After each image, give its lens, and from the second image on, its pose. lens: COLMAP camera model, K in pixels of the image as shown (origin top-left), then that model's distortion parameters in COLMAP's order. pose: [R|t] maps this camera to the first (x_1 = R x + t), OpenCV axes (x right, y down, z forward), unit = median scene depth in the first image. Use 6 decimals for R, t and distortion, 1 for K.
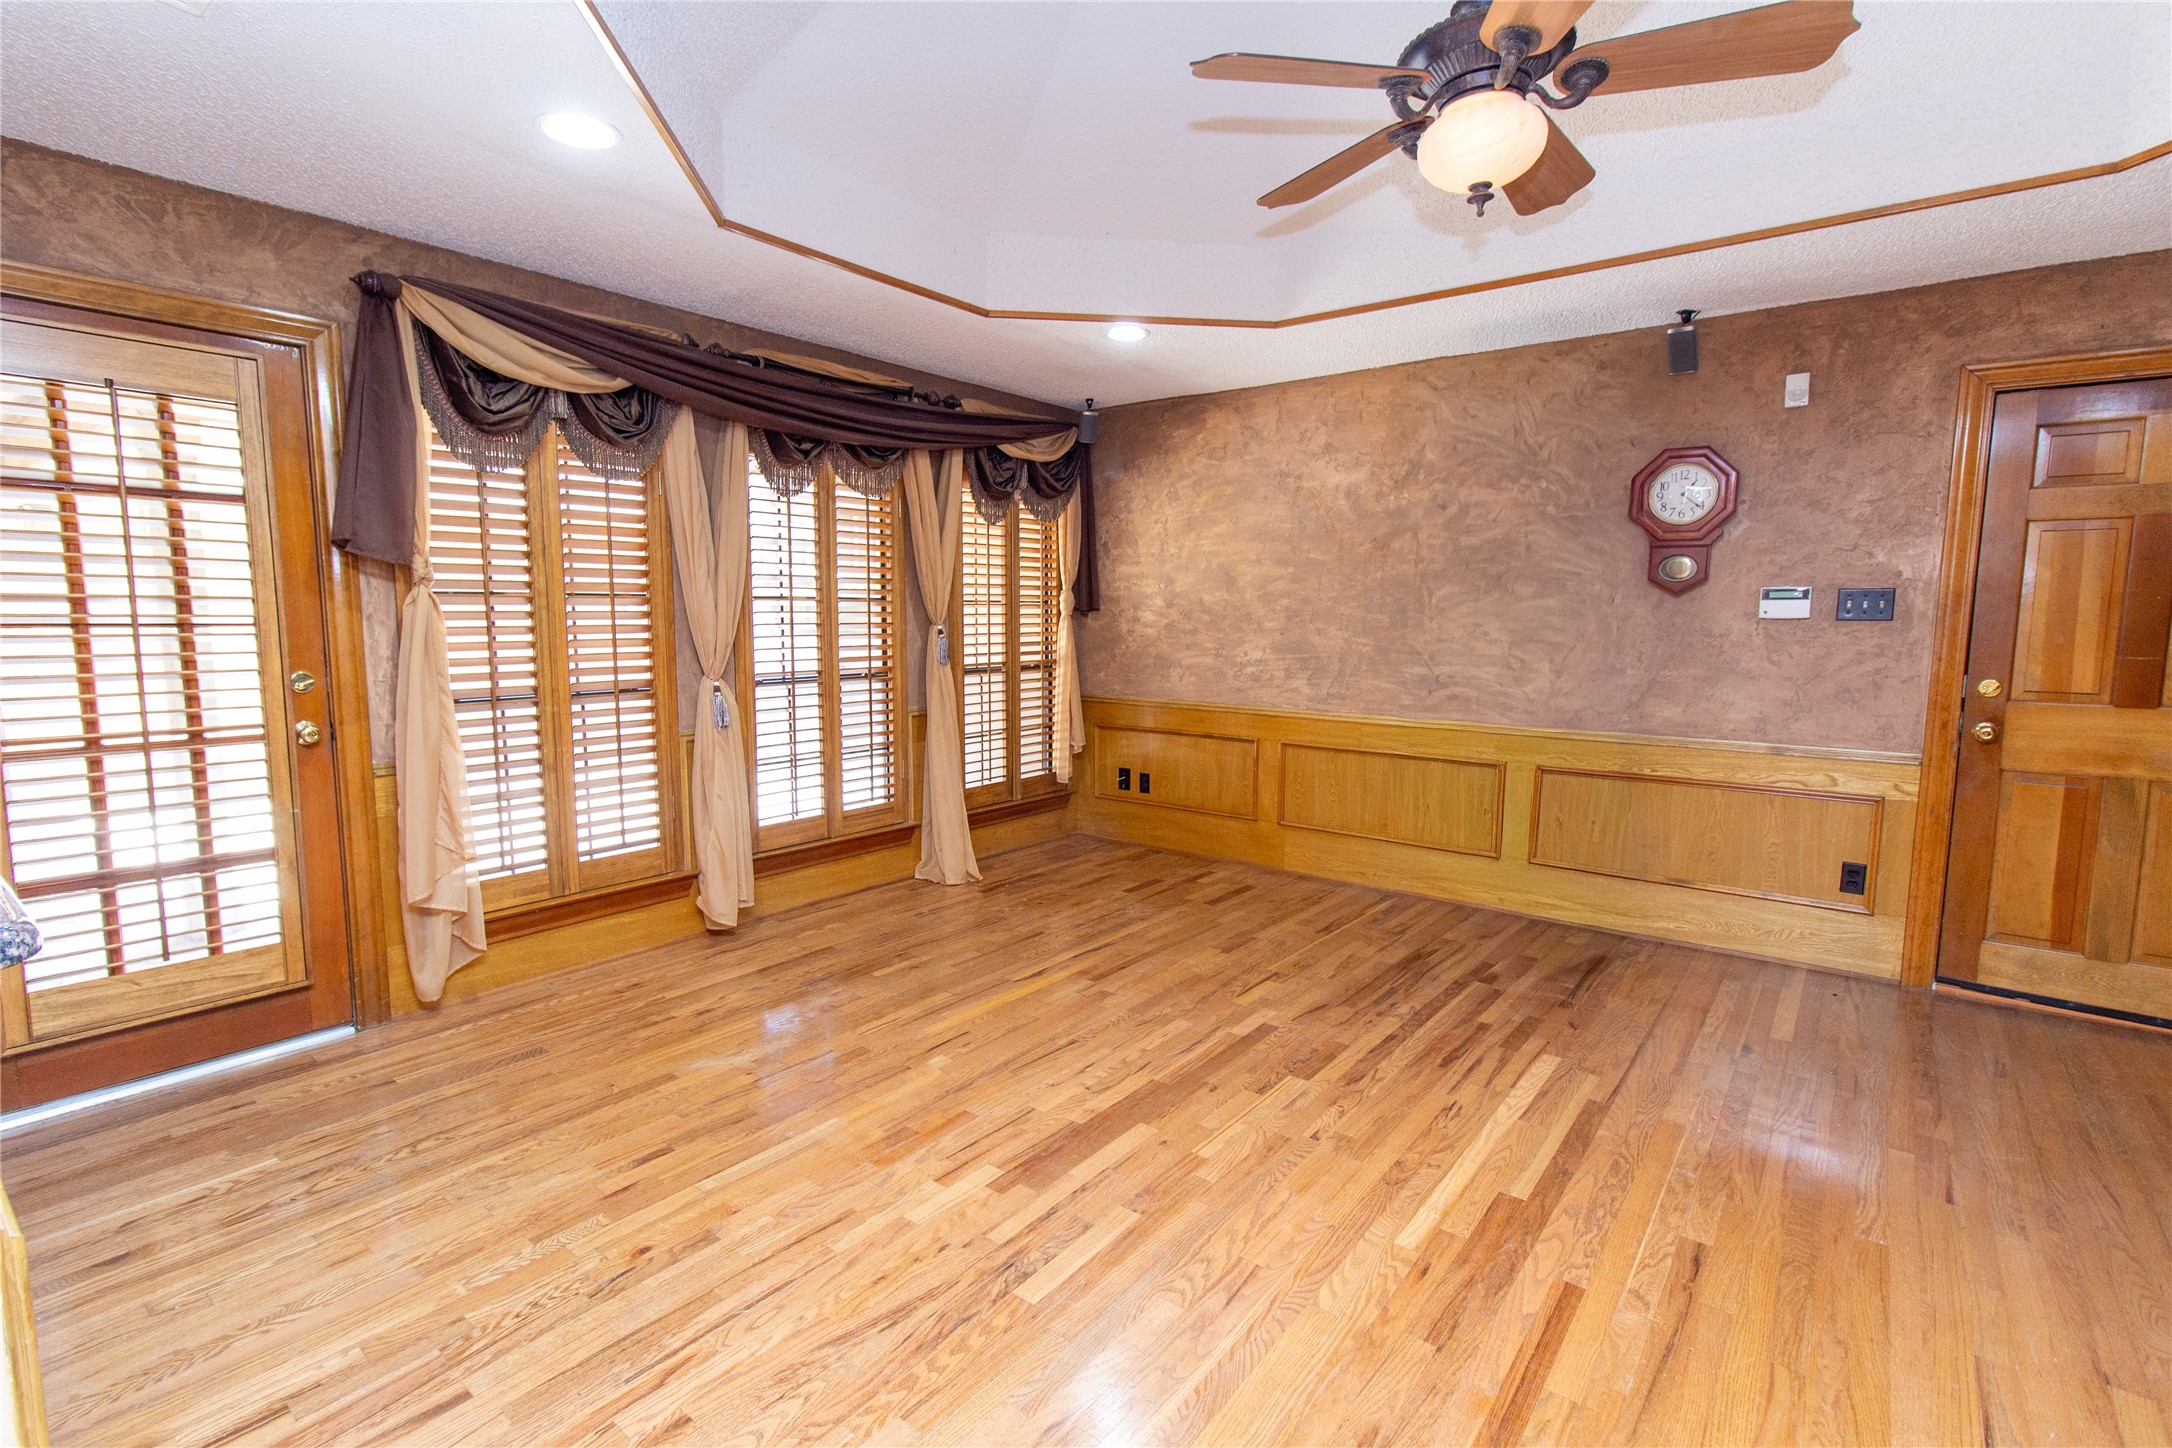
lens RADIAL K [[1000.2, 0, 1082.6], [0, 1000.2, 736.4], [0, 0, 1]] dist [0.000104, 0.000678]
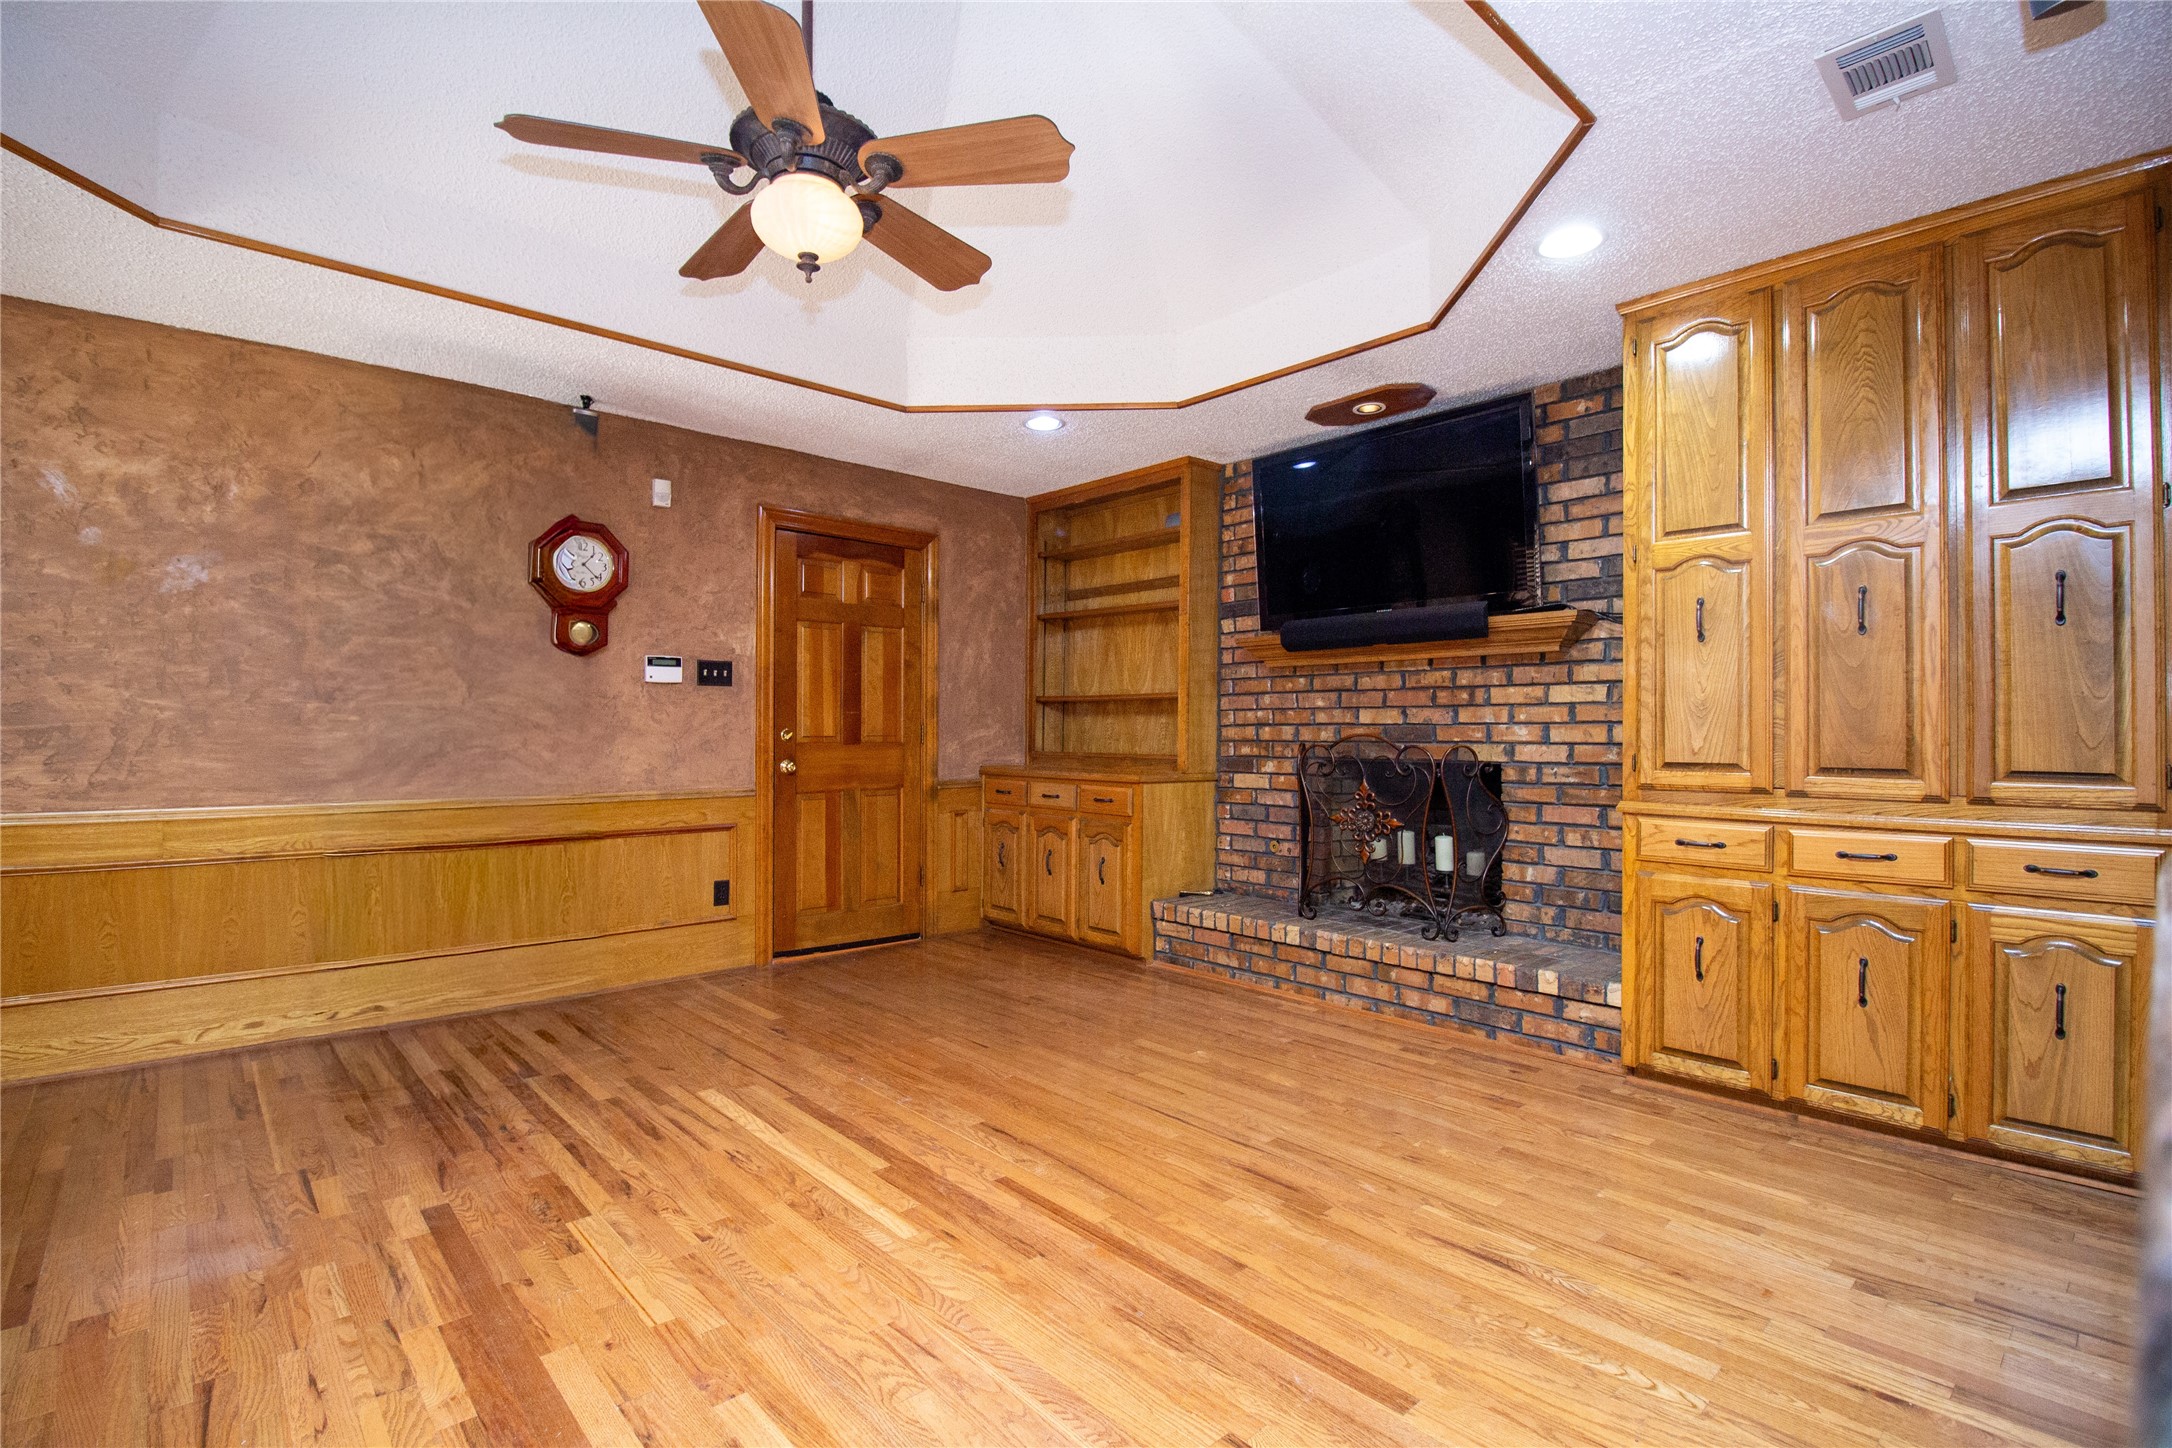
lens RADIAL K [[1000.2, 0, 1080.8], [0, 1000.2, 726.8], [0, 0, 1]] dist [0.000104, 0.000678]
pose [[0.171793, -0.001158, 0.985132, -0.408805], [0.125906, 0.991824, -0.020790, 0.021512], [-0.977054, 0.127606, 0.170534, 0.364670]]
